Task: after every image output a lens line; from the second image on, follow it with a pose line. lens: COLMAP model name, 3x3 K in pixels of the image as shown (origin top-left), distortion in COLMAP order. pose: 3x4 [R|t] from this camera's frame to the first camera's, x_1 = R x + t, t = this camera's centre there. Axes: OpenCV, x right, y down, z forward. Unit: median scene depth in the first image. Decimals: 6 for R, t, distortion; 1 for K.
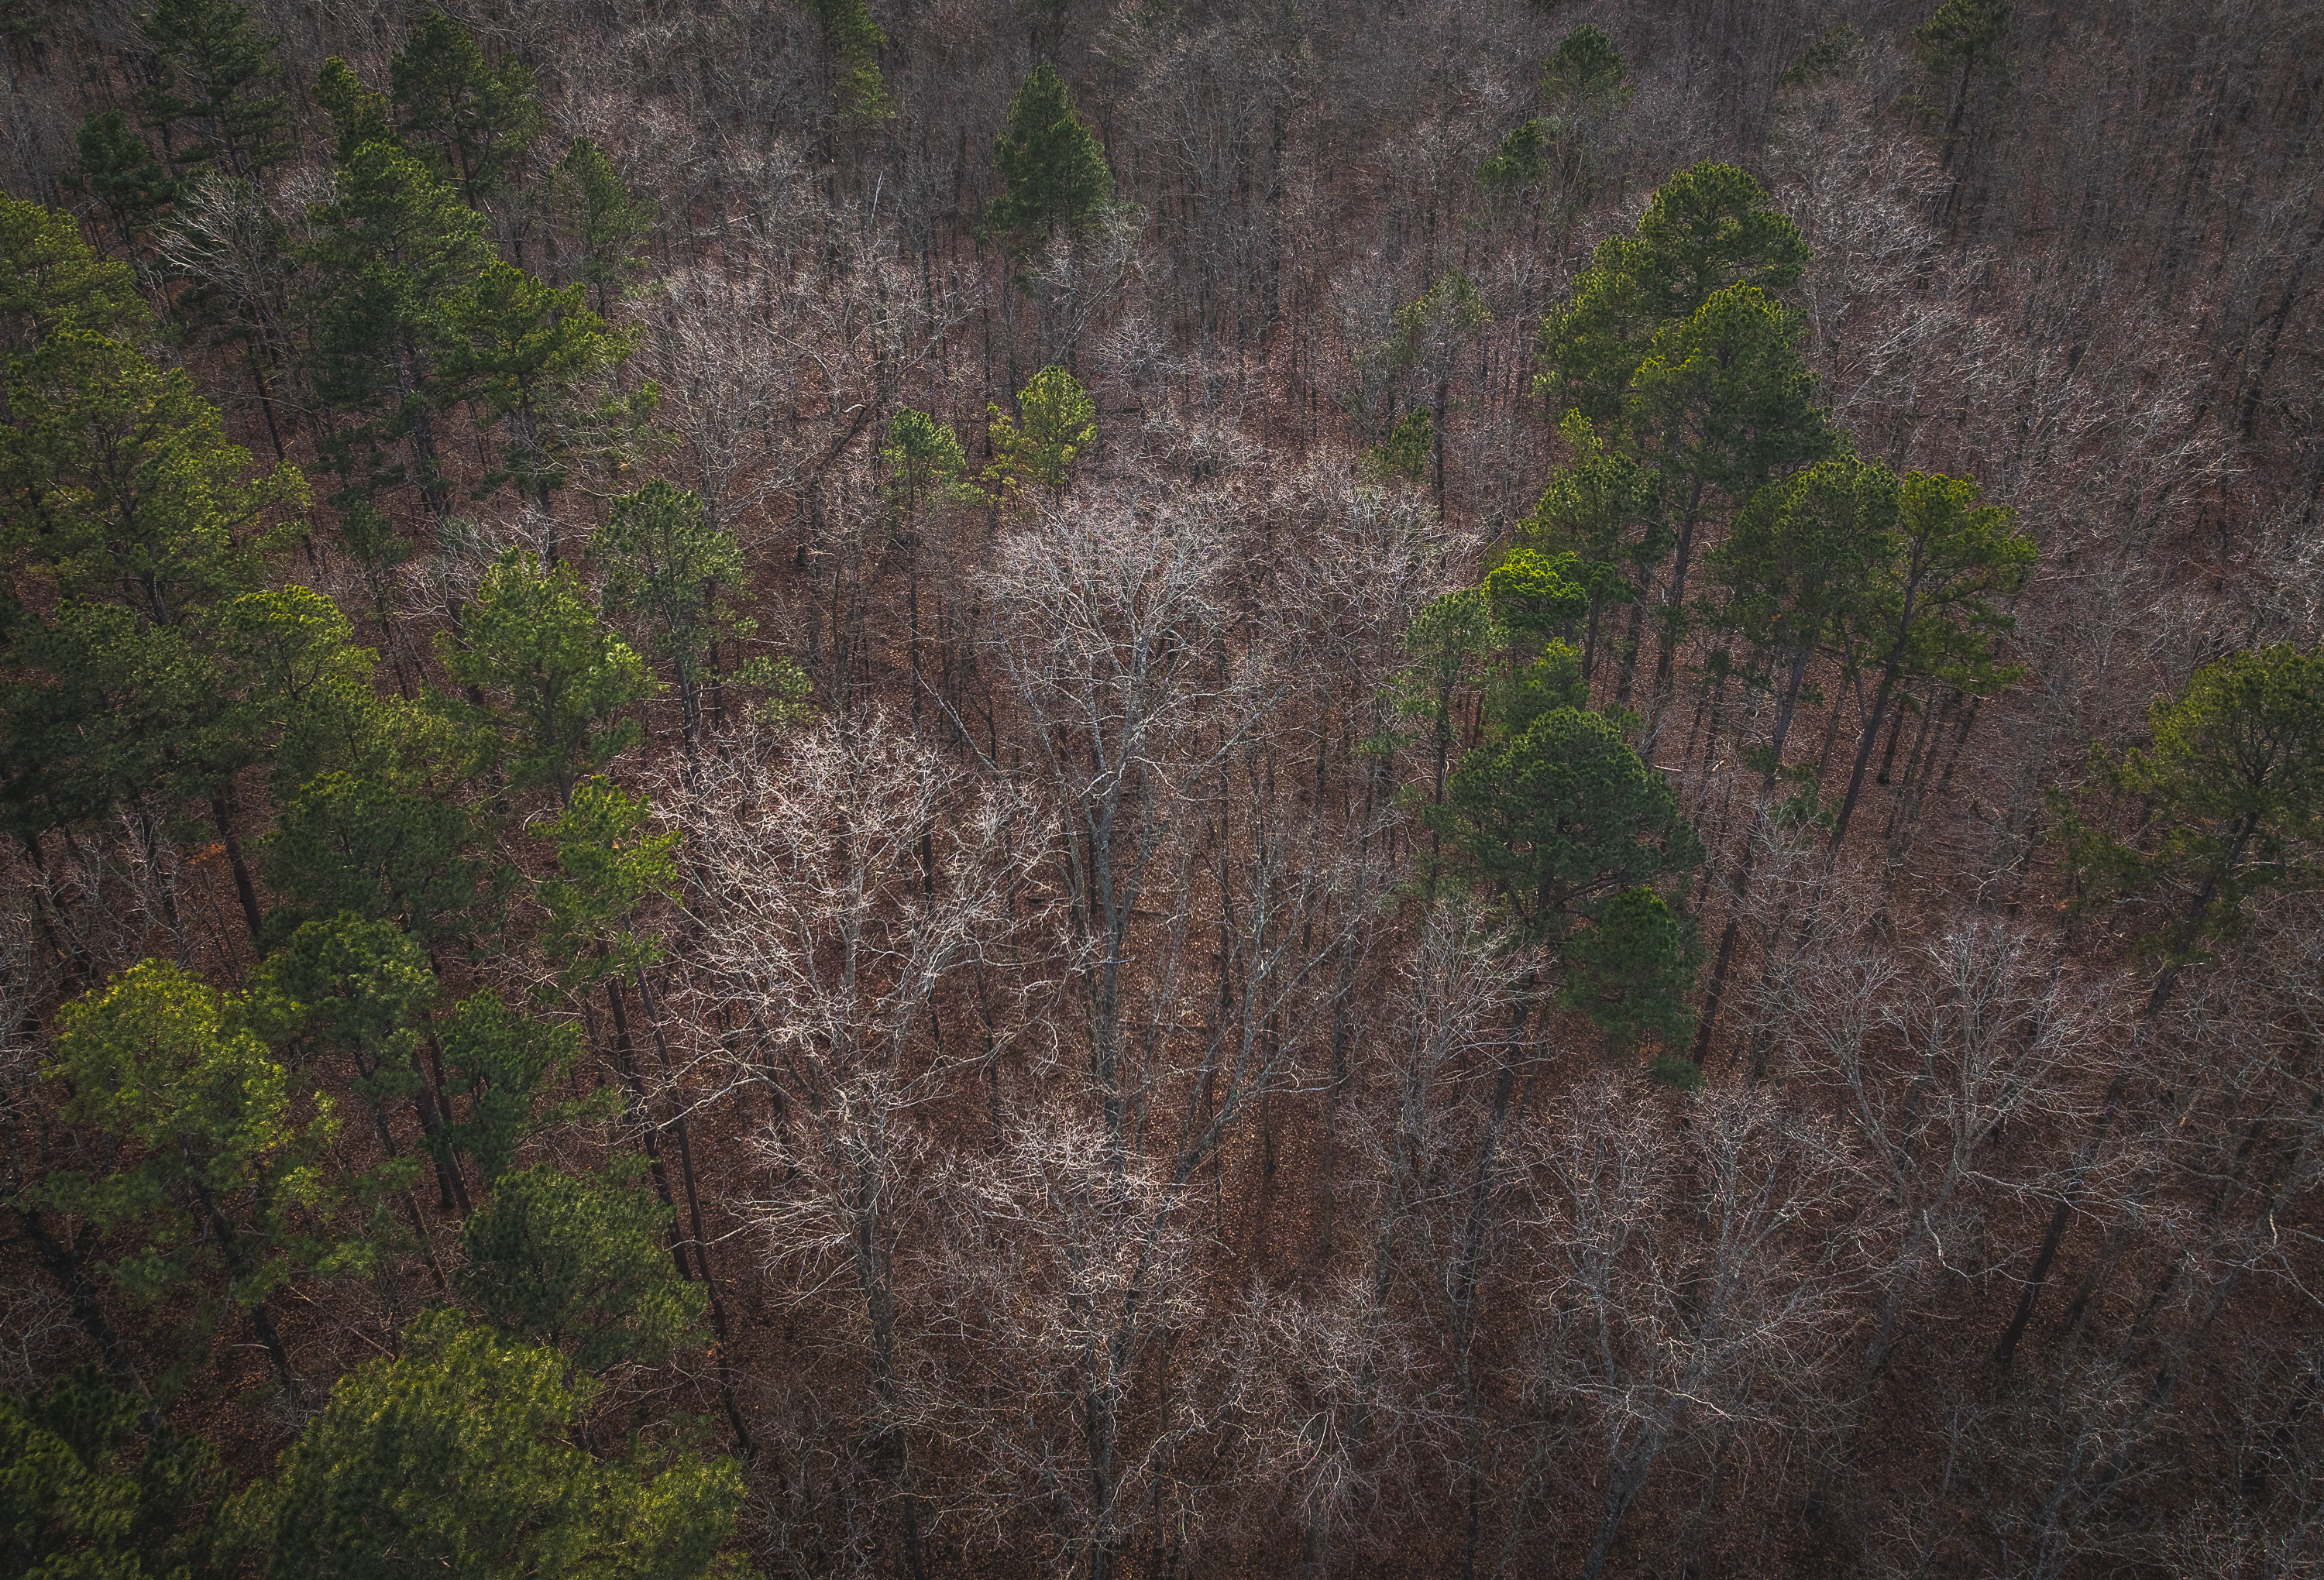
lens RADIAL K [[1698.0, 0, 1162.0], [0, 1698.0, 790.0], [0, 0, 1]] dist [-0.036568, -0.000675]
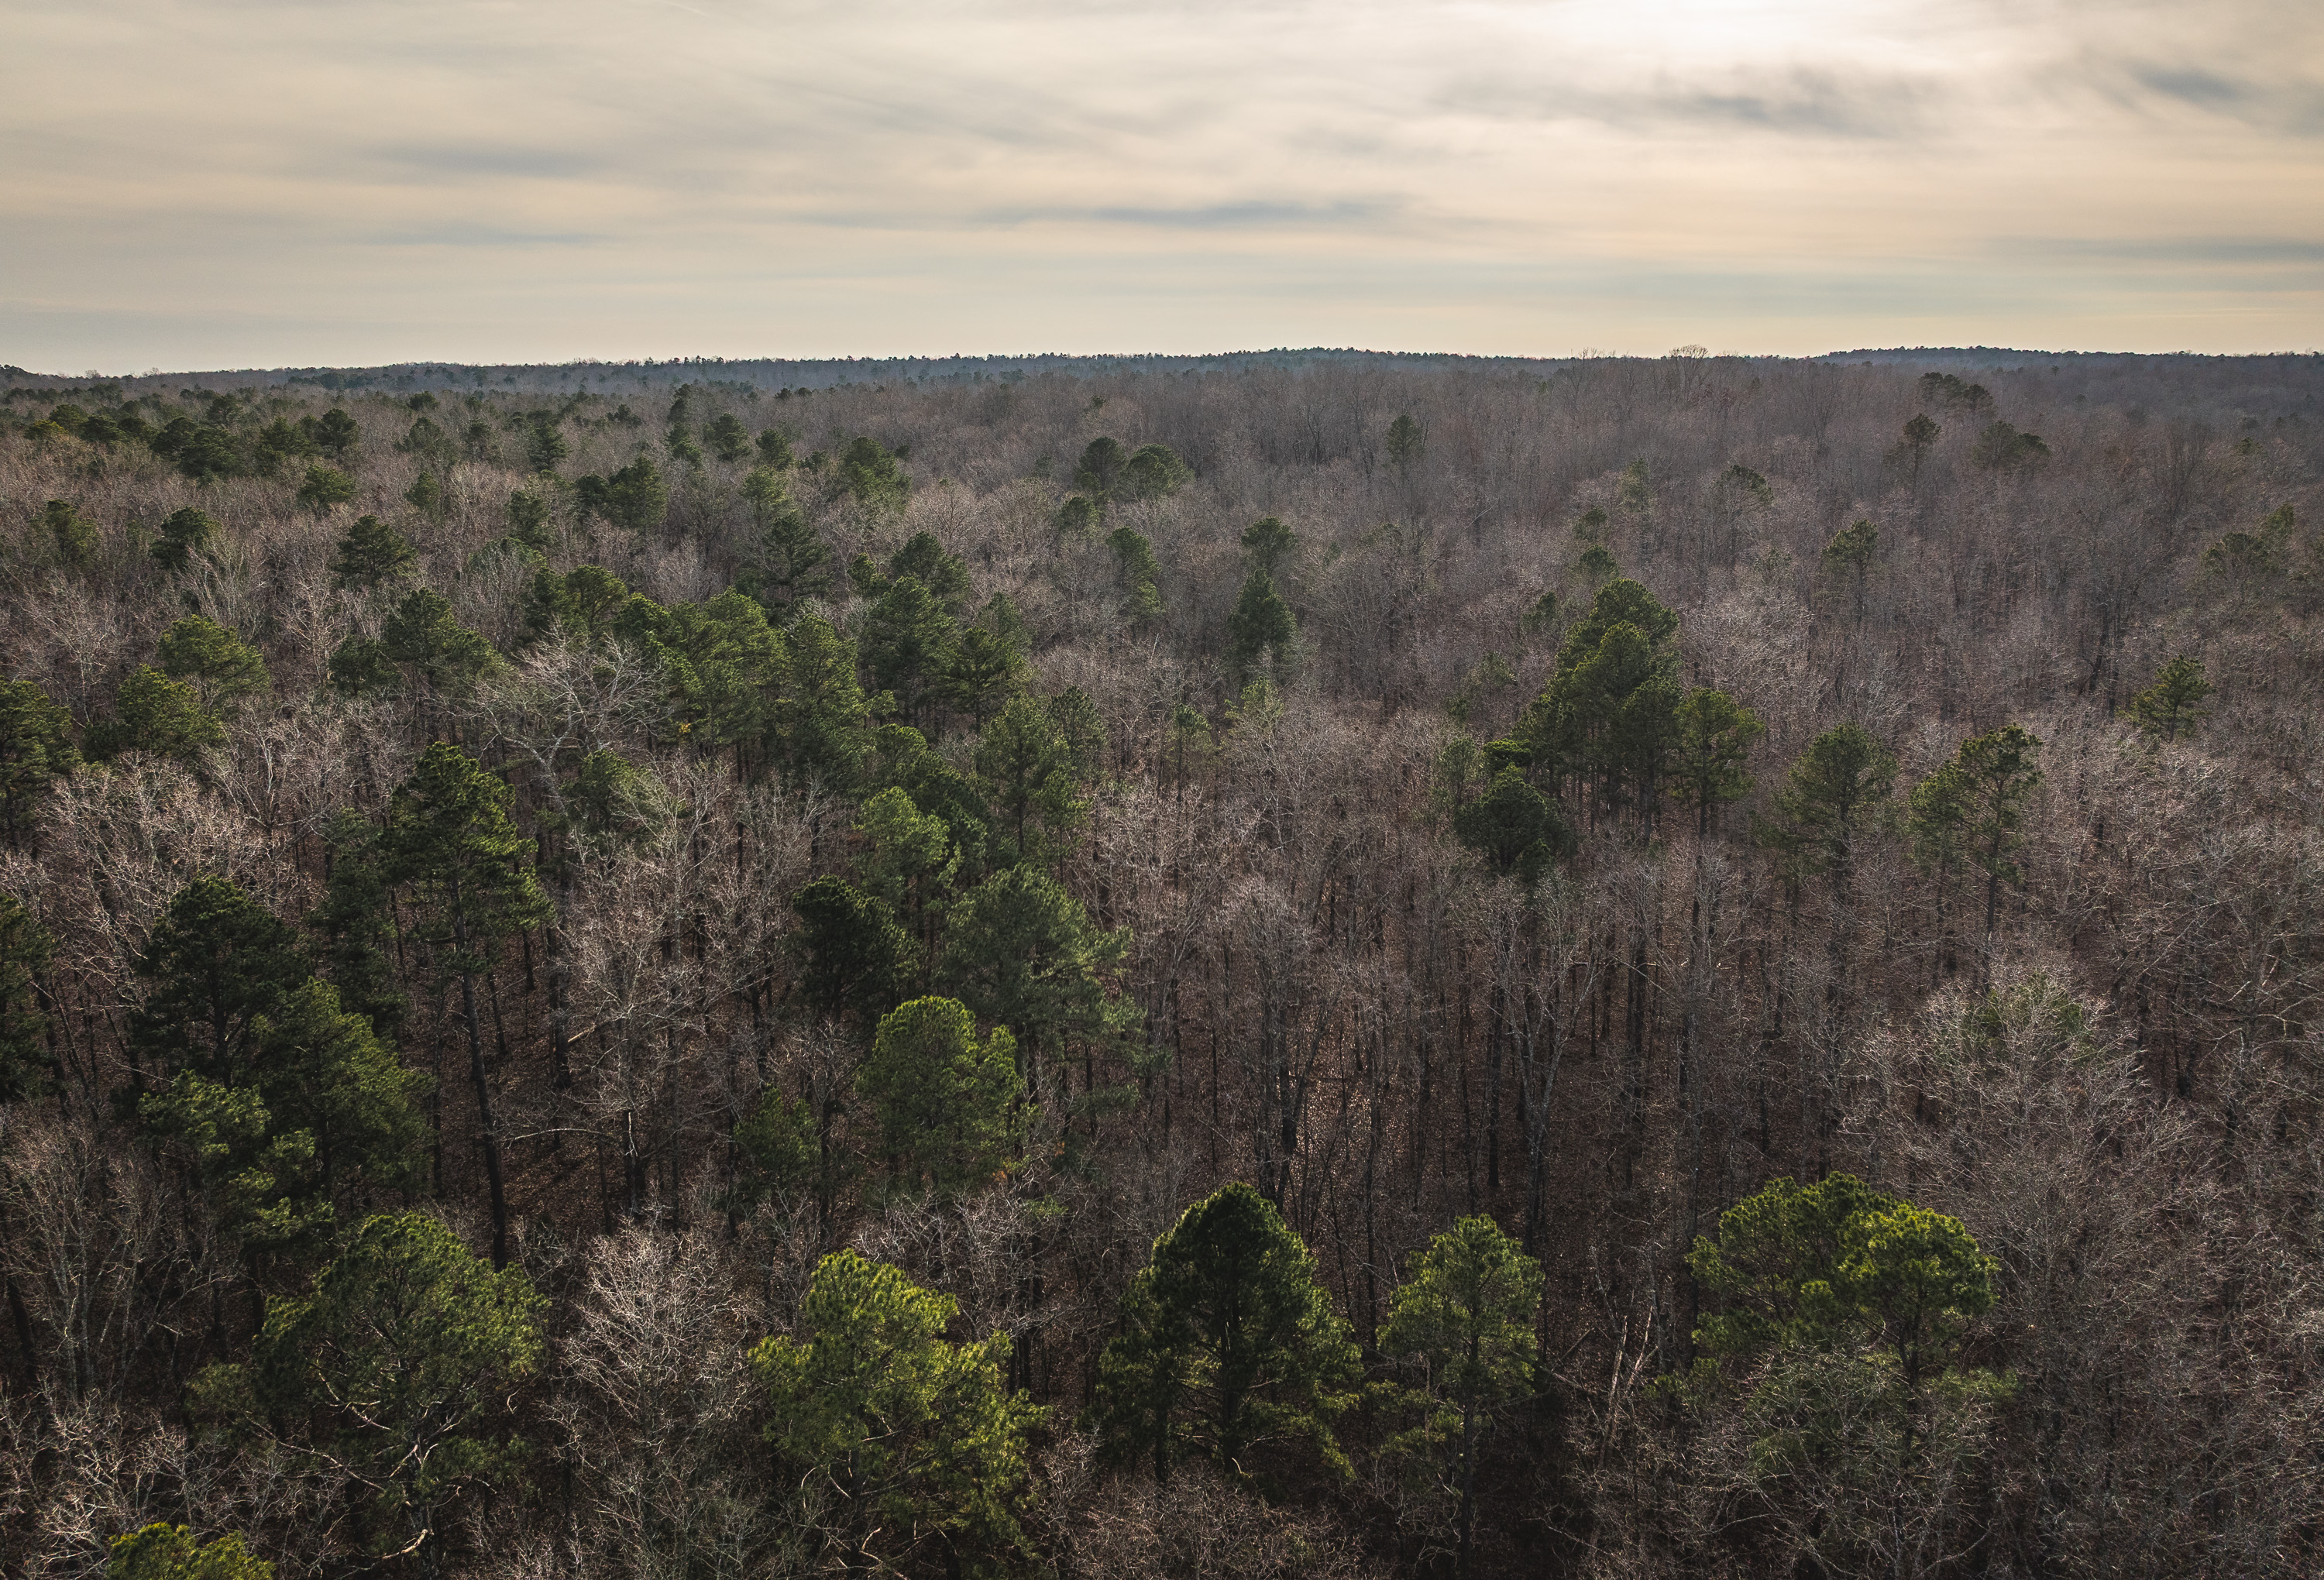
lens RADIAL K [[1698.0, 0, 1162.0], [0, 1698.0, 790.0], [0, 0, 1]] dist [-0.036568, -0.000675]
pose [[0.992715, 0.004367, -0.120408, 0.042323], [-0.046319, 0.936379, -0.347921, 0.412146], [0.111228, 0.350963, 0.929760, -0.560779]]
